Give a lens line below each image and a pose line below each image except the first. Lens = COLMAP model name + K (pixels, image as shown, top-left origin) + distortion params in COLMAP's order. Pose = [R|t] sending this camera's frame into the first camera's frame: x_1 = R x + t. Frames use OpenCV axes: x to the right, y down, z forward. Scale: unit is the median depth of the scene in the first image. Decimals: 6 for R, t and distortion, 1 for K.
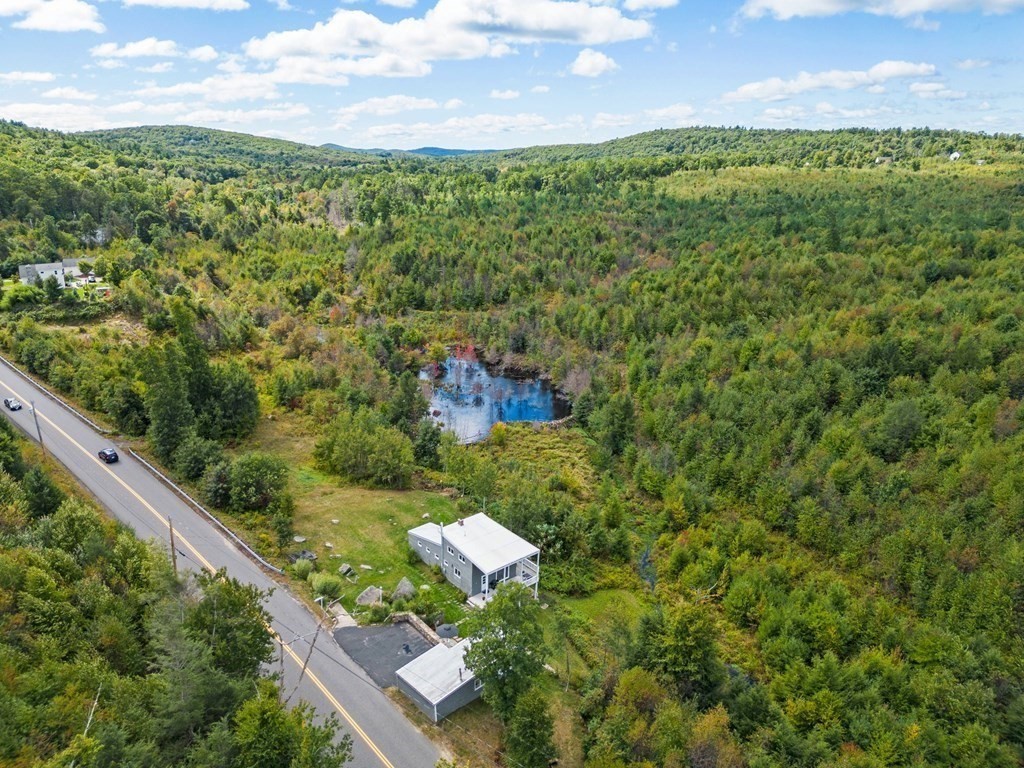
lens RADIAL K [[707.3, 0, 508.2], [0, 707.3, 357.2], [0, 0, 1]] dist [0.121107, -0.231241]
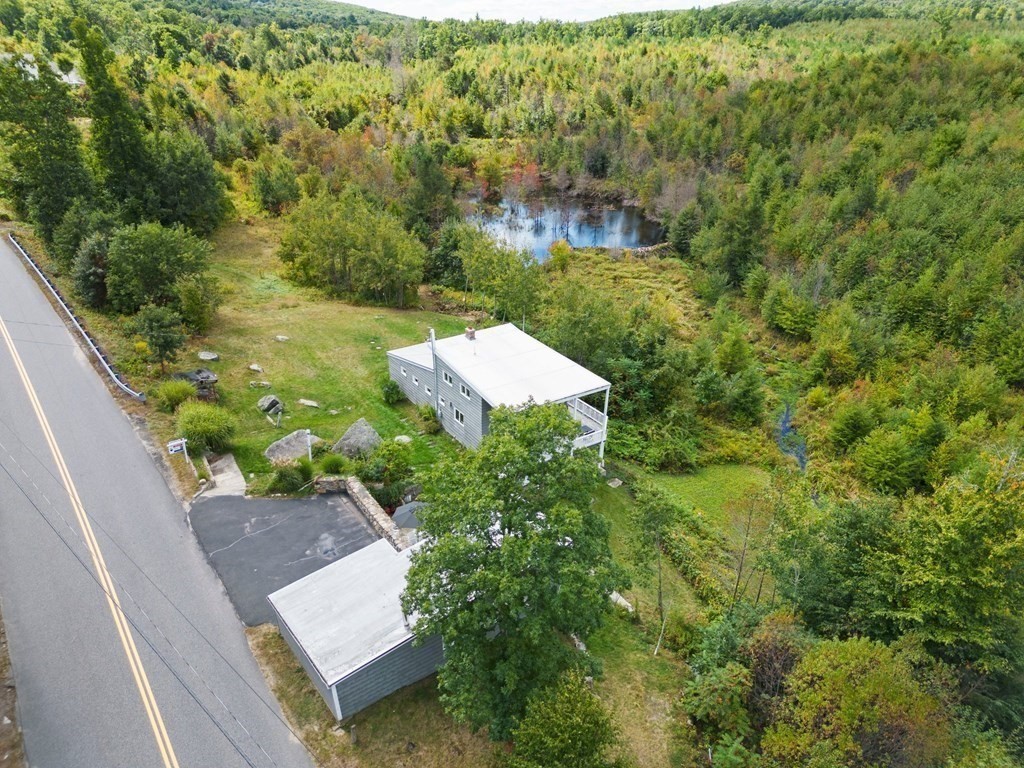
lens RADIAL K [[708.8, 0, 503.6], [0, 708.8, 385.2], [0, 0, 1]] dist [0.044792, -0.028008]
pose [[0.992896, 0.036638, -0.113206, 0.018097], [-0.015328, 0.982871, 0.183656, 0.129704], [0.117996, -0.180616, 0.976450, 0.347923]]
